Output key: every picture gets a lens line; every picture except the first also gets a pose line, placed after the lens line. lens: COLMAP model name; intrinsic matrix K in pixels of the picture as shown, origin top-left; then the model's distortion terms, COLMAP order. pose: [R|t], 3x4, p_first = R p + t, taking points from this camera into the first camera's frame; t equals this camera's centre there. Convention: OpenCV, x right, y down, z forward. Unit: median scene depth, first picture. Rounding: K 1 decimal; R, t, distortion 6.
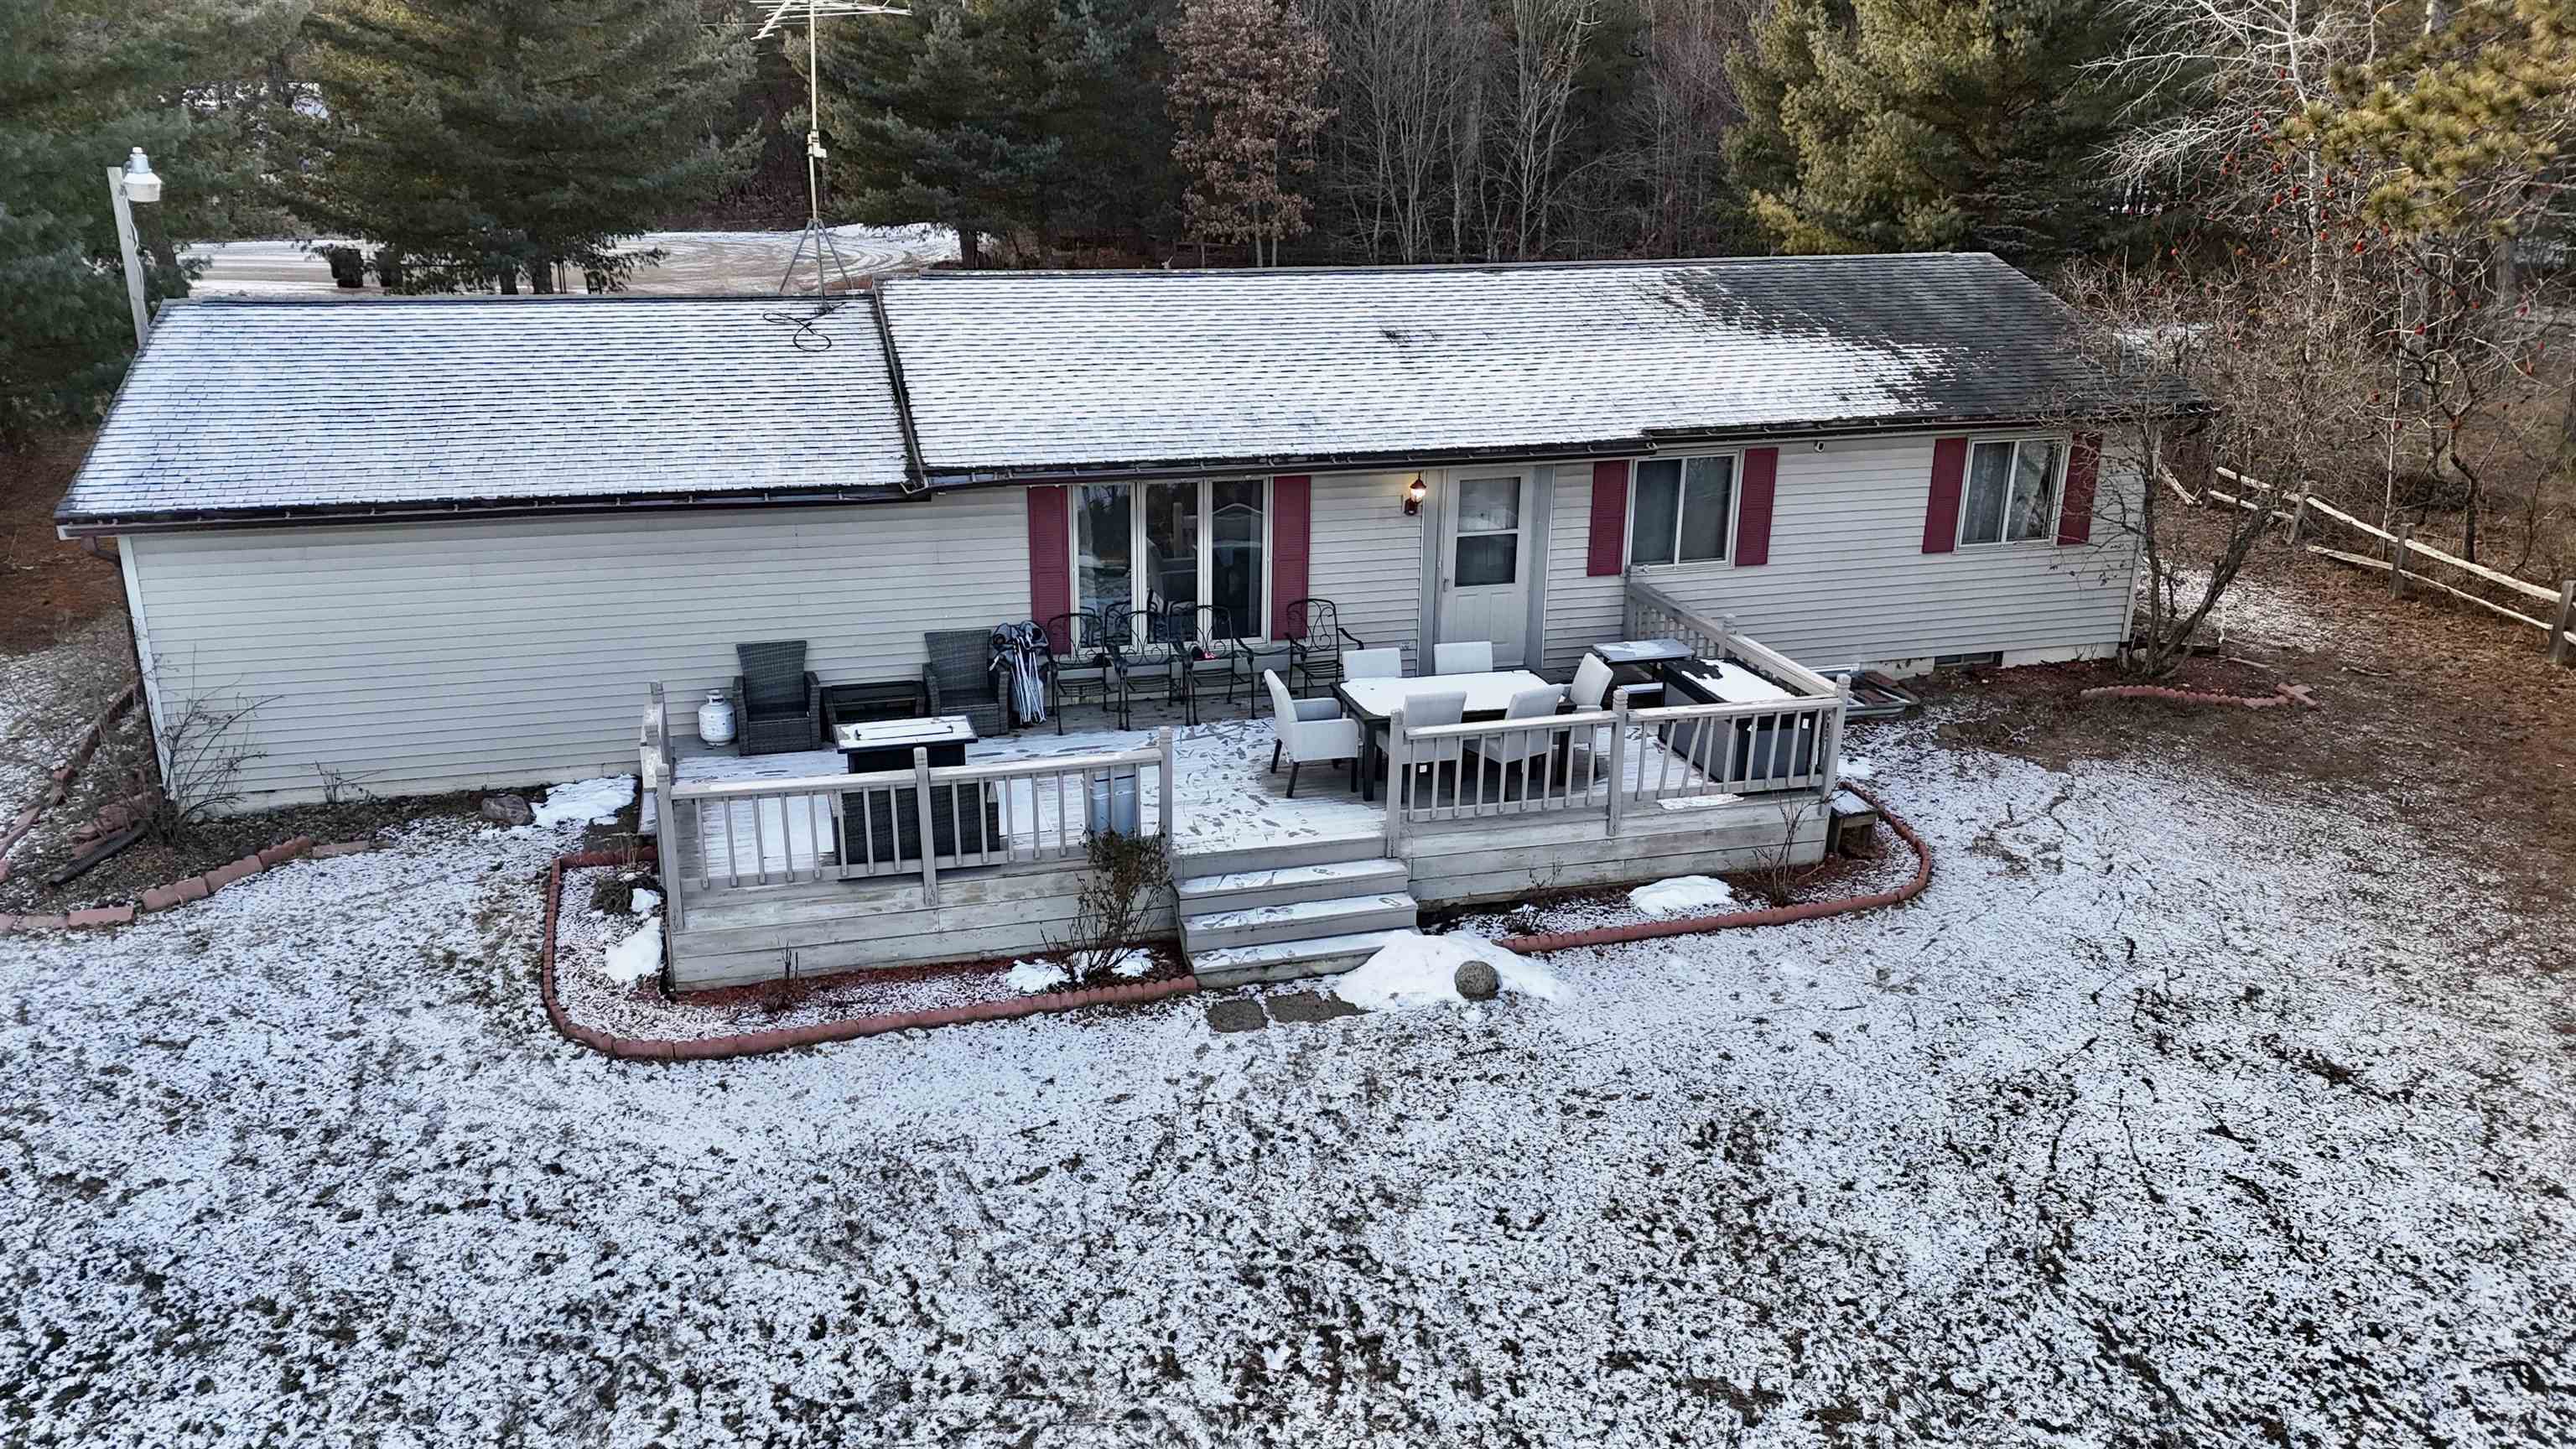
lens RADIAL K [[1876.7, 0, 1291.0], [0, 1876.7, 716.5], [0, 0, 1]] dist [0.074106, -0.064299]
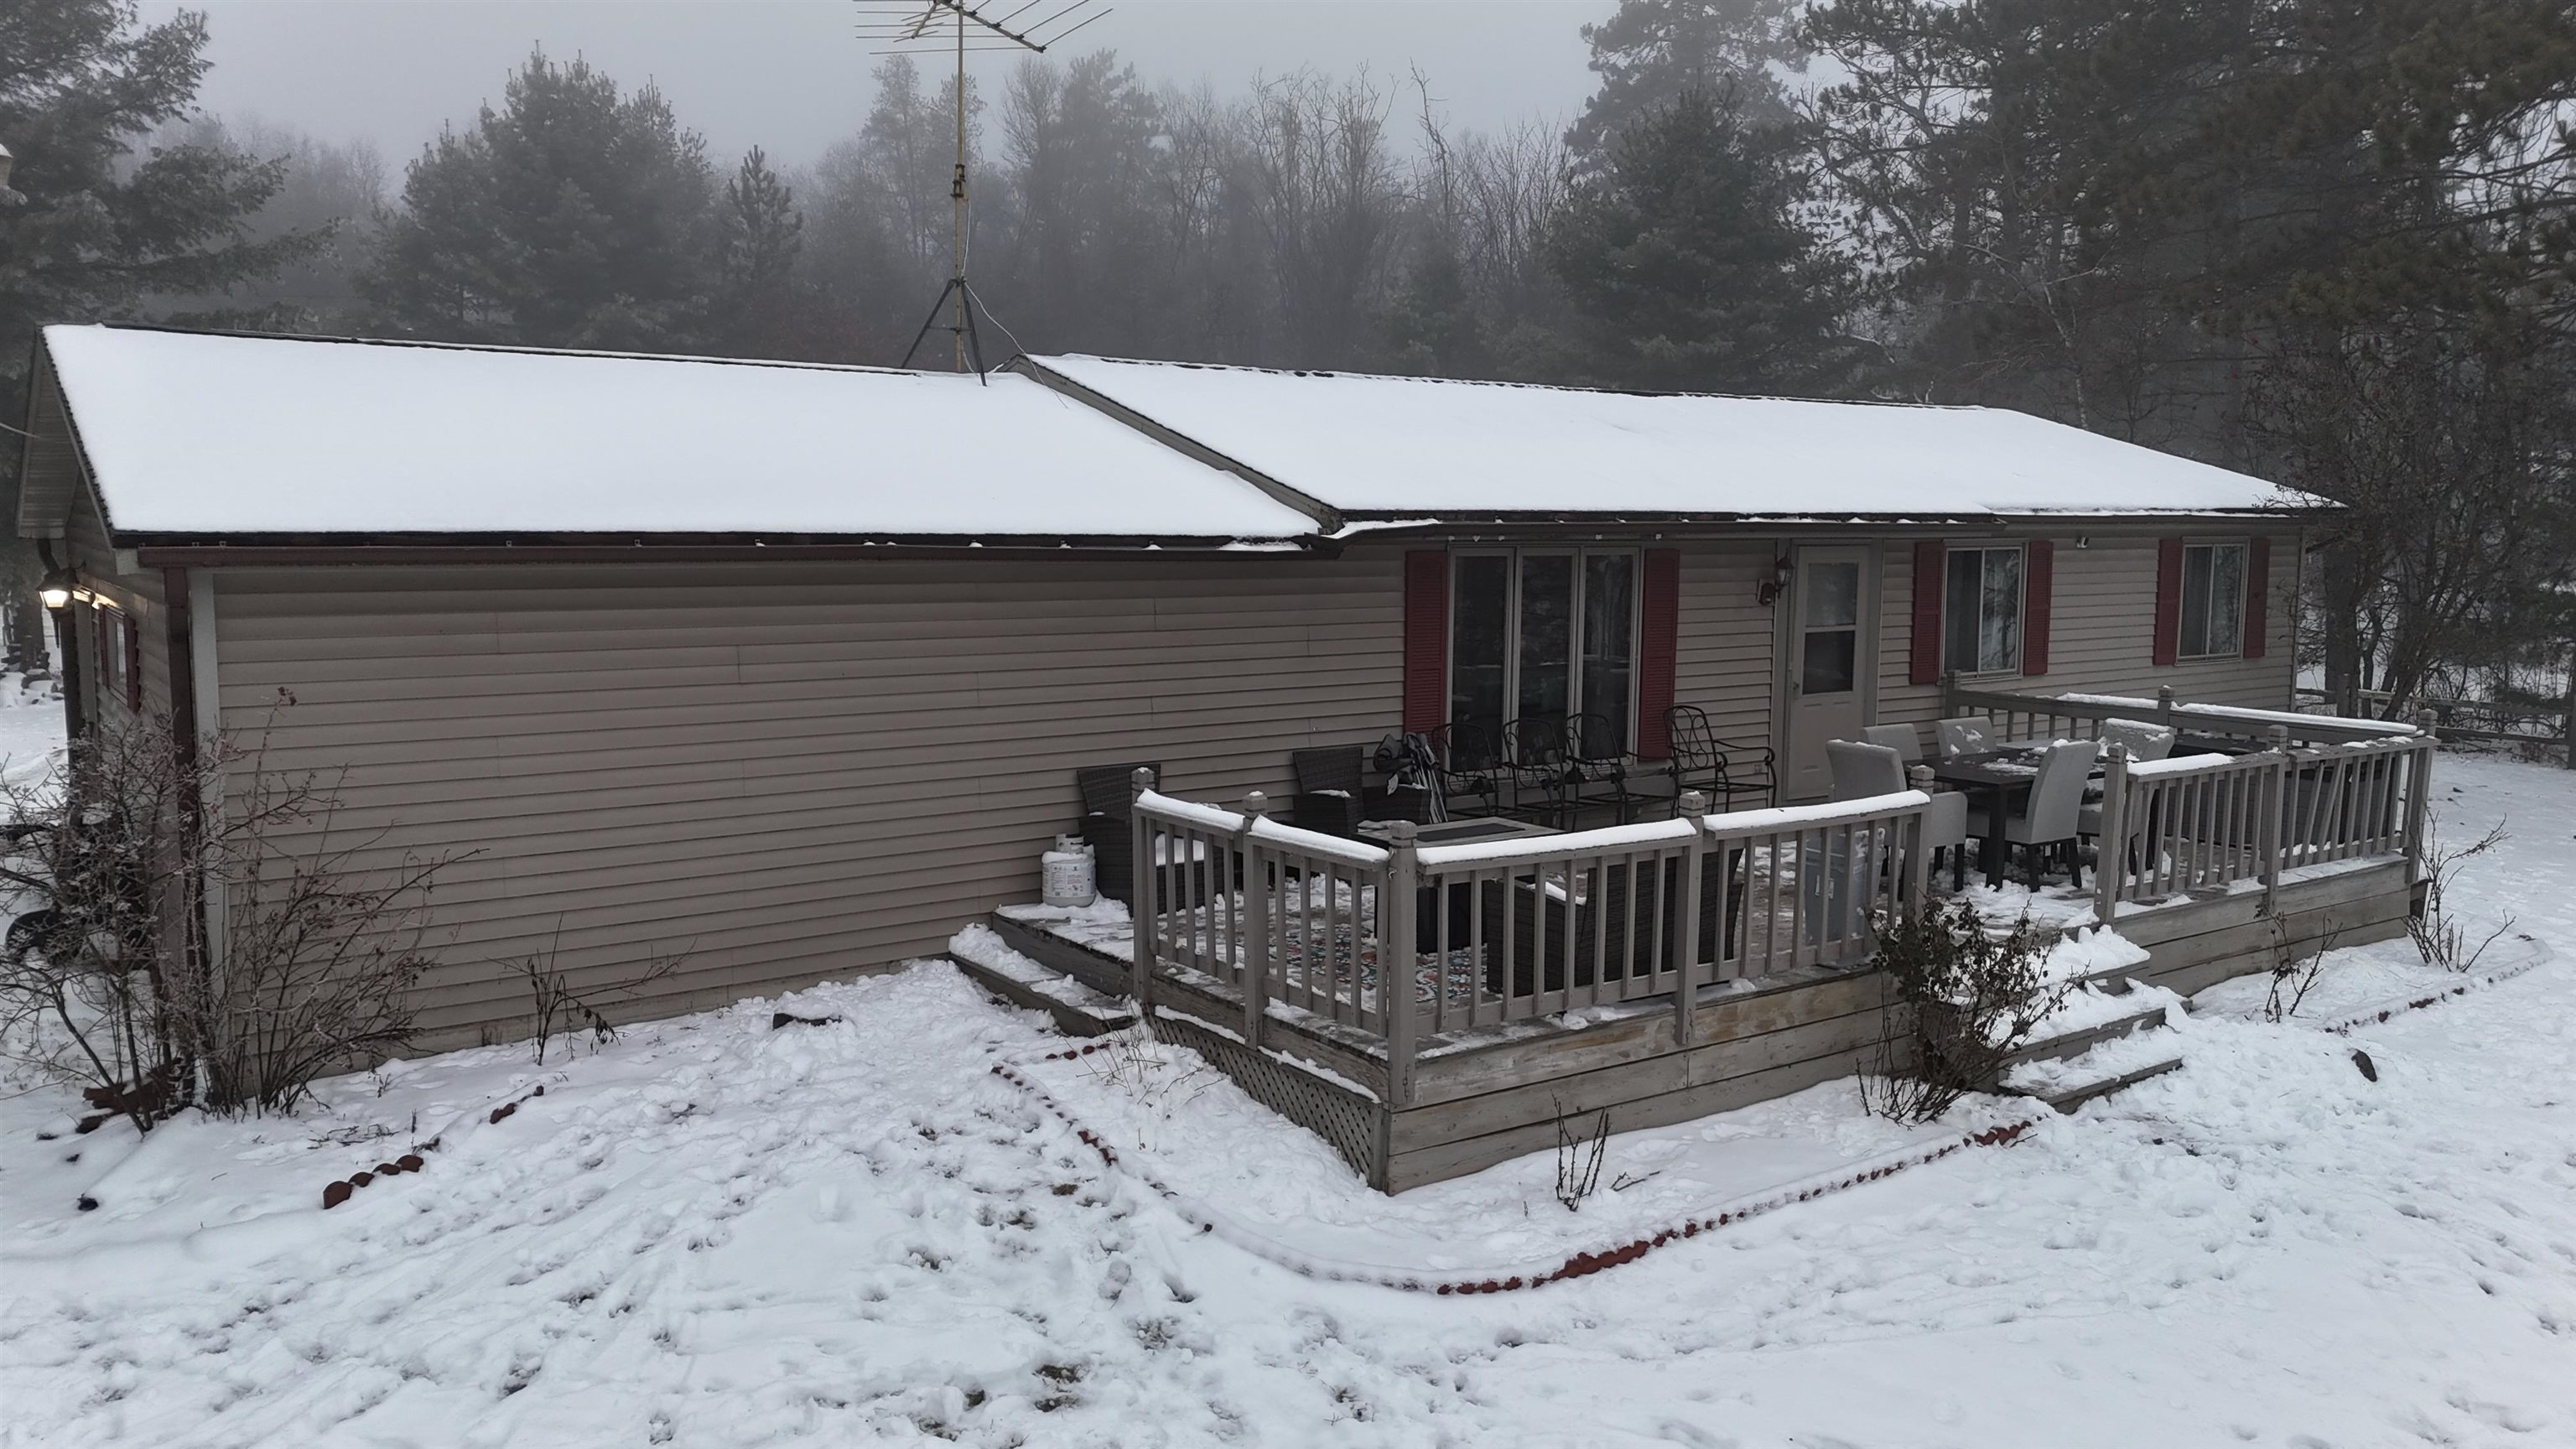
lens RADIAL K [[1876.7, 0, 1273.9], [0, 1876.7, 723.6], [0, 0, 1]] dist [0.074106, -0.064299]
pose [[0.942041, -0.041664, 0.332901, -0.454598], [0.109982, 0.975778, -0.189104, 0.083548], [-0.316959, 0.214757, 0.923805, 0.339037]]
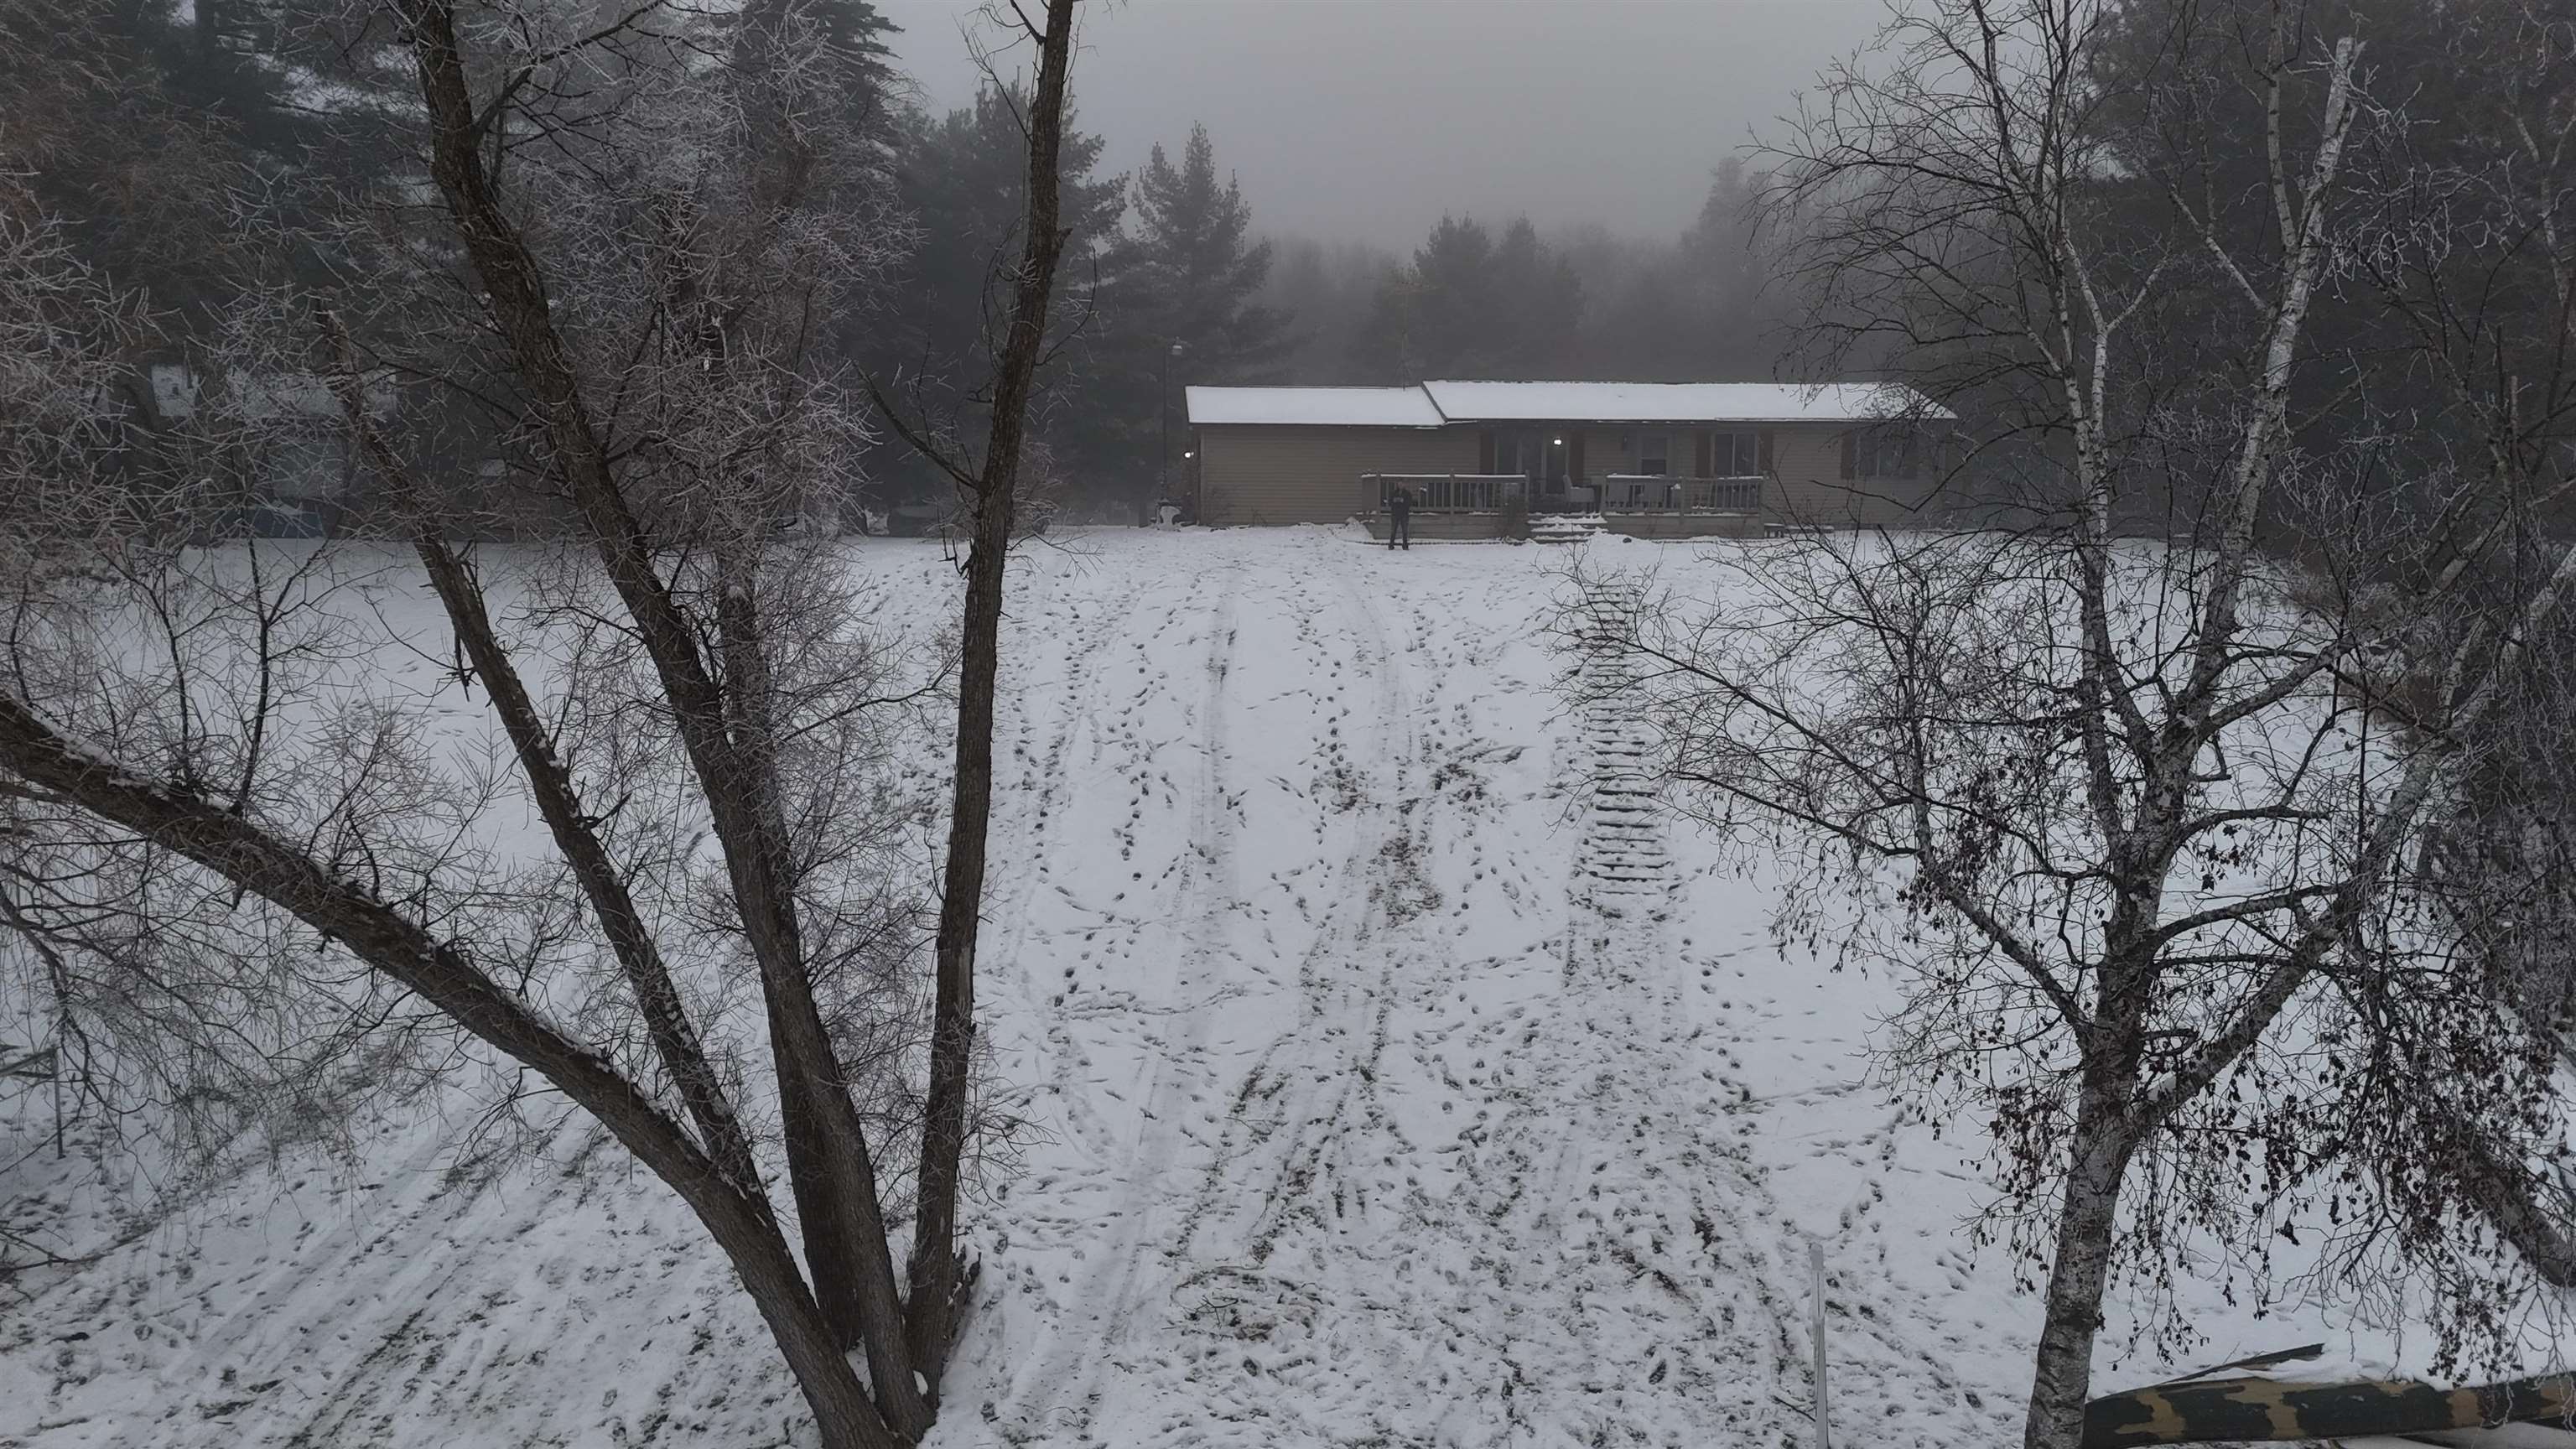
lens RADIAL K [[1876.7, 0, 1270.9], [0, 1876.7, 736.9], [0, 0, 1]] dist [0.074106, -0.064299]
pose [[0.978759, 0.017829, -0.204235, 0.138814], [-0.059931, 0.977577, -0.201869, 0.934916], [0.196057, 0.209821, 0.957881, -1.709826]]
